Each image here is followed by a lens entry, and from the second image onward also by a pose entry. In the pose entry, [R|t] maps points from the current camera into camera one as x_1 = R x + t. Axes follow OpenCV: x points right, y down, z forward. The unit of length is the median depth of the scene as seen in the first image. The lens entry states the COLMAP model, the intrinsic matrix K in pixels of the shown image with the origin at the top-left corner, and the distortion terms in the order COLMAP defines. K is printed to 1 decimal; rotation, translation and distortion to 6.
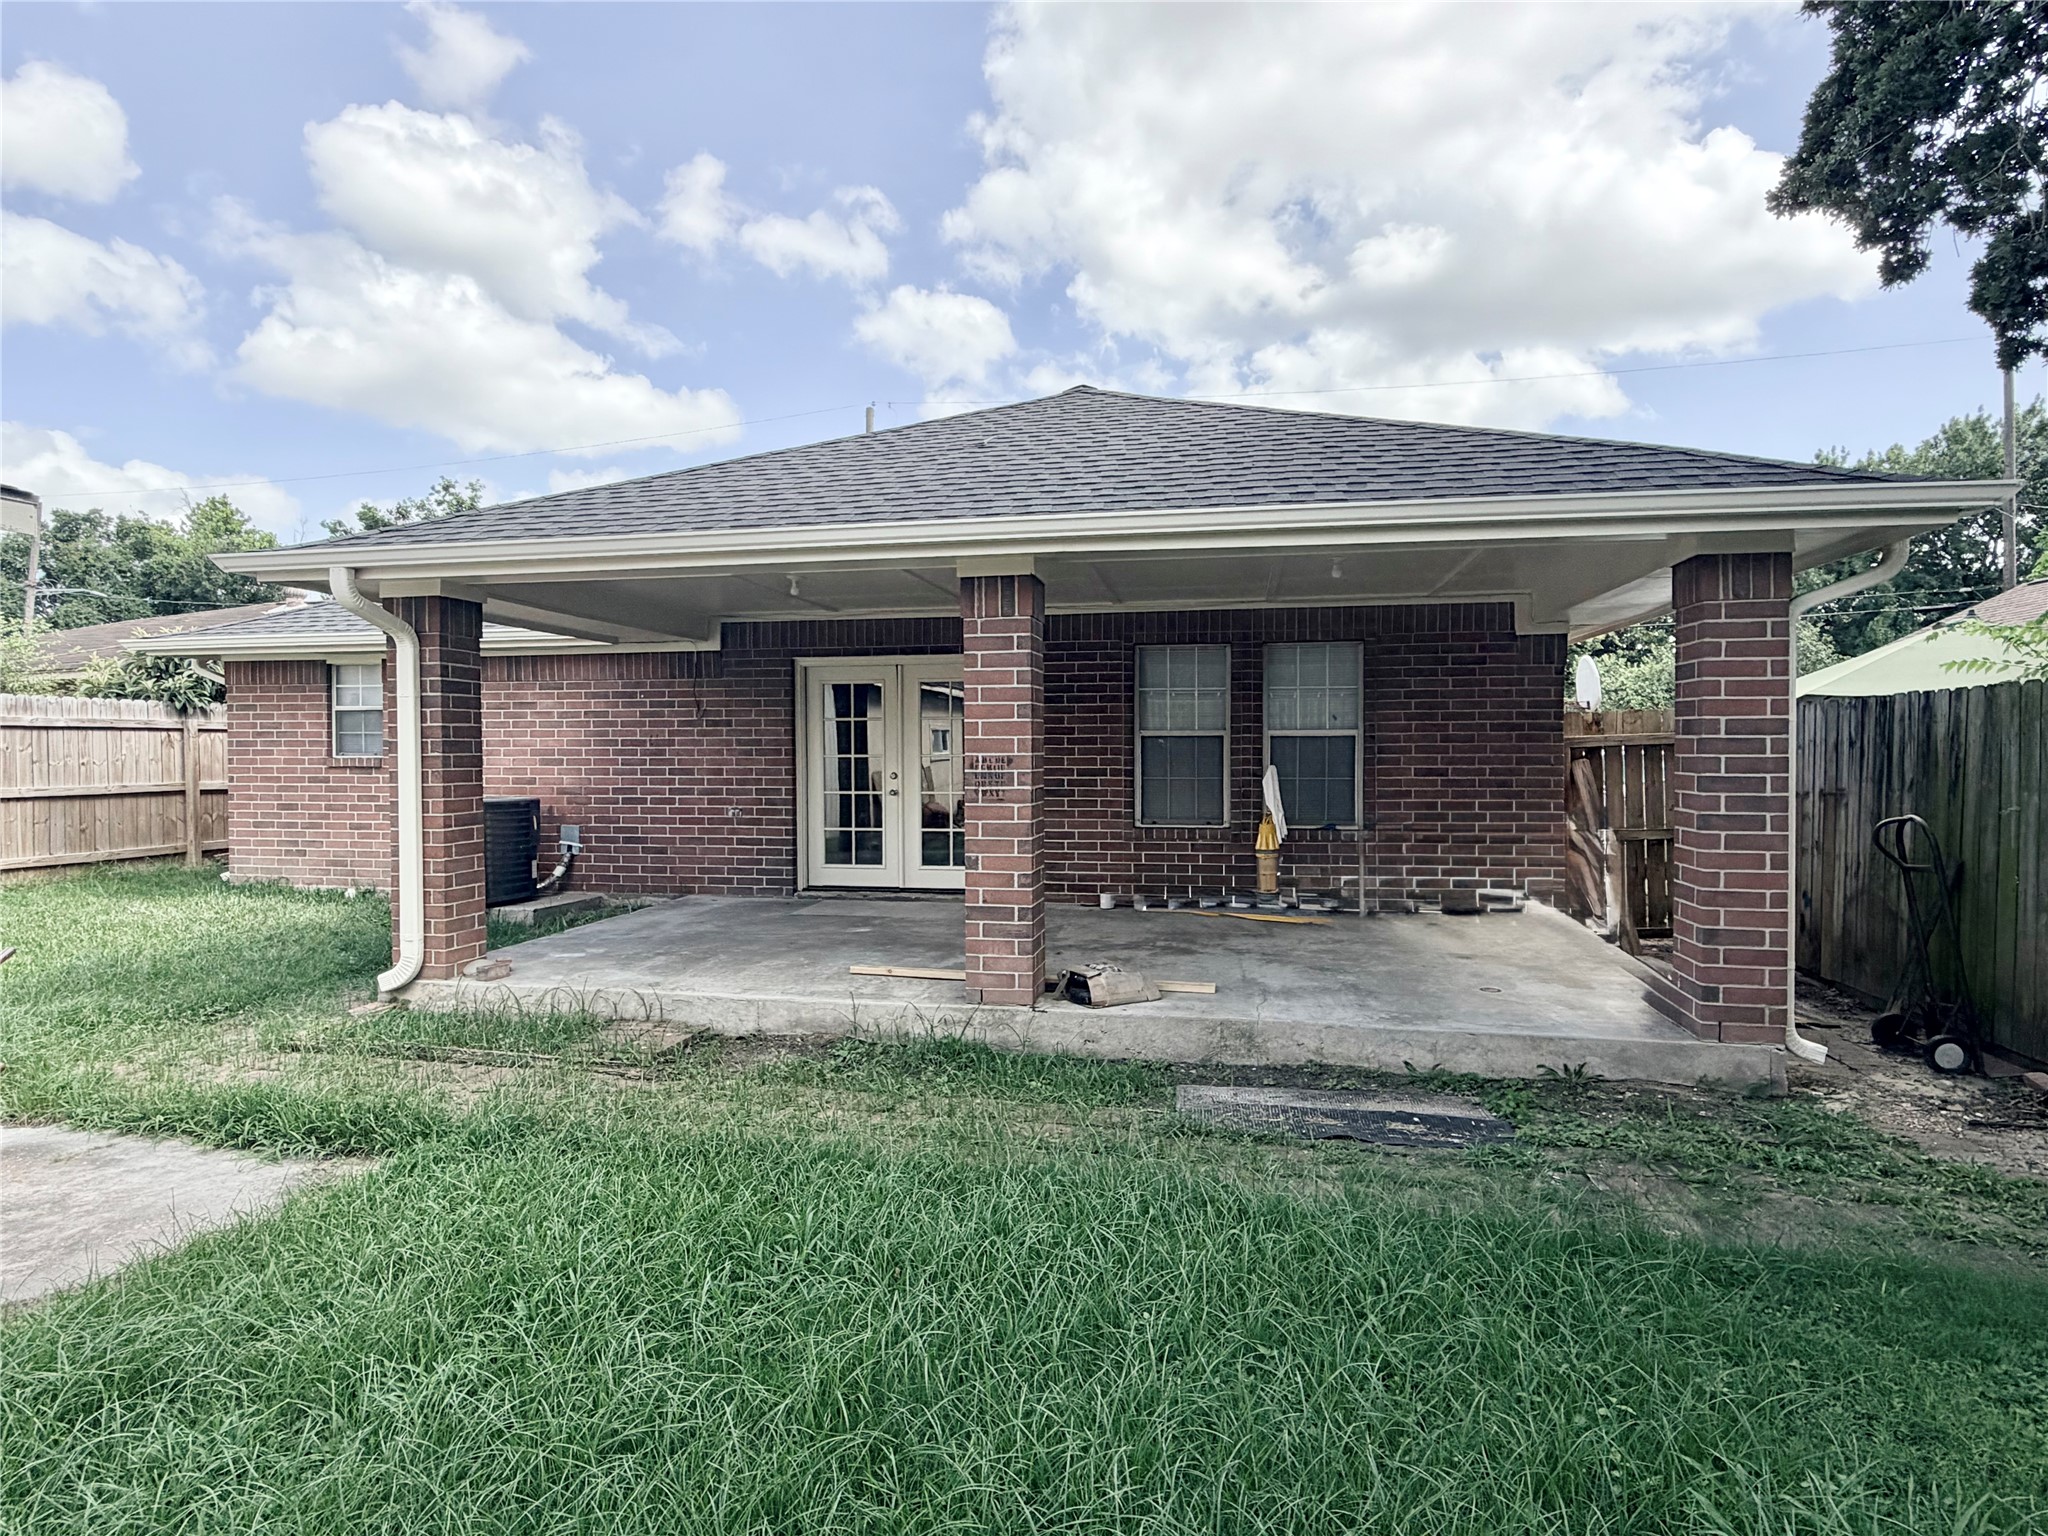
lens RADIAL K [[1144.9, 0, 1024.0], [0, 1144.9, 768.0], [0, 0, 1]] dist [0.002563, 0.000071]
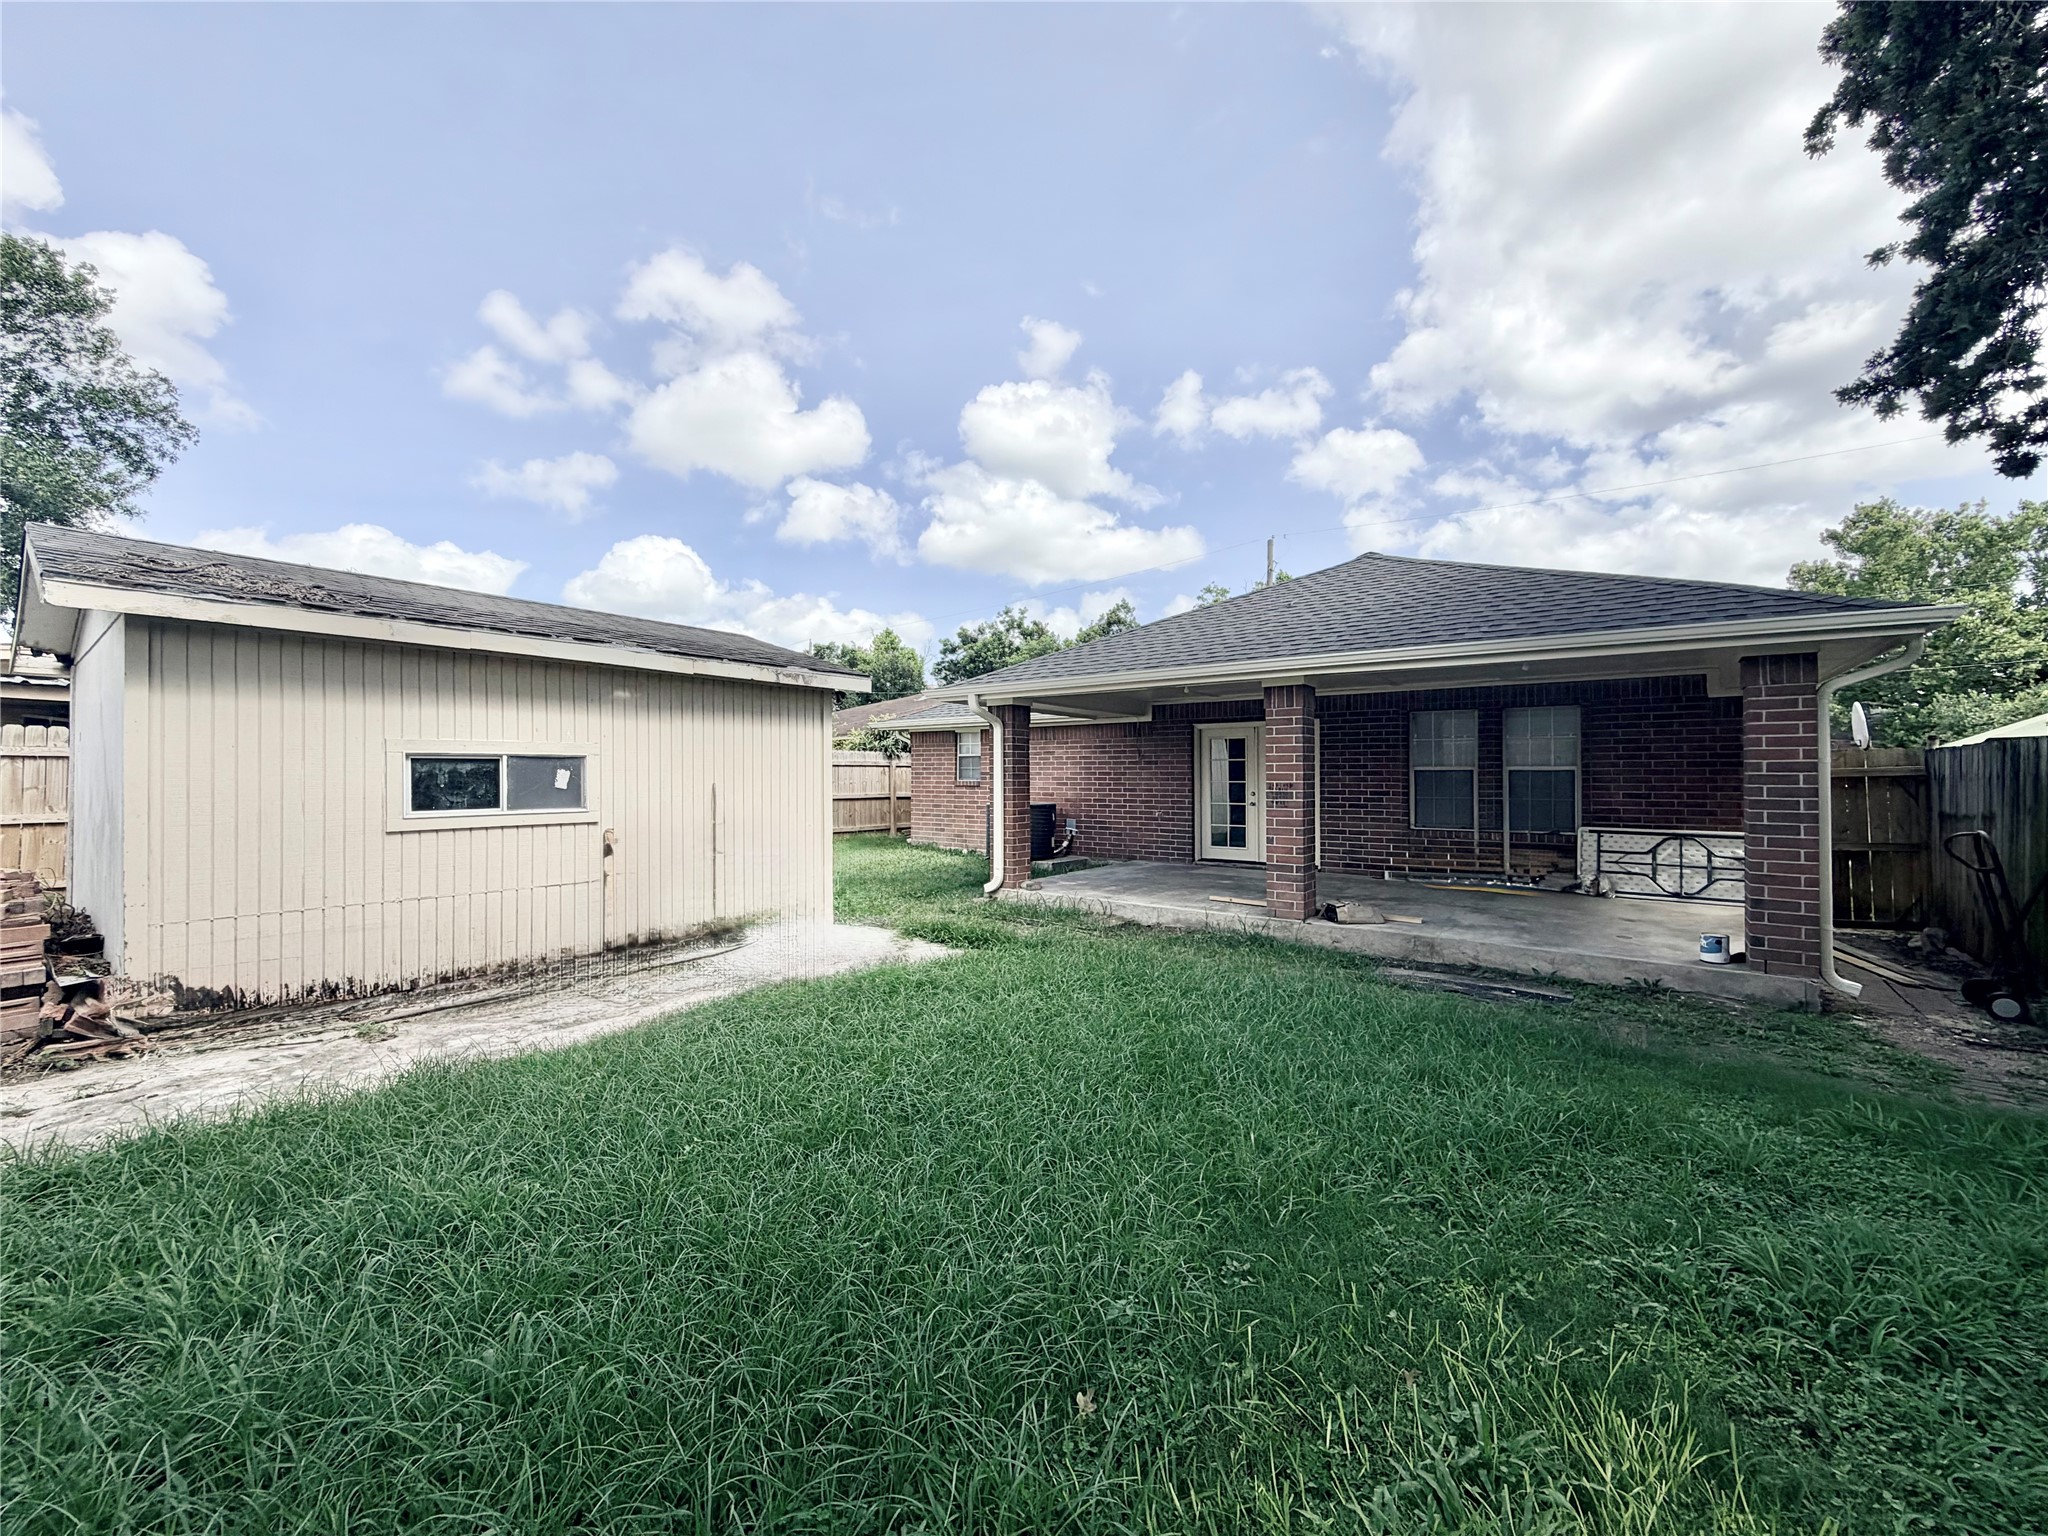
lens RADIAL K [[818.0, 0, 1019.5], [0, 818.0, 767.6], [0, 0, 1]] dist [-0.000243, 0.000300]
pose [[0.902014, -0.001112, -0.431705, 0.123627], [-0.010406, 0.999650, -0.024319, 0.001253], [0.431581, 0.026429, 0.901687, -0.285214]]
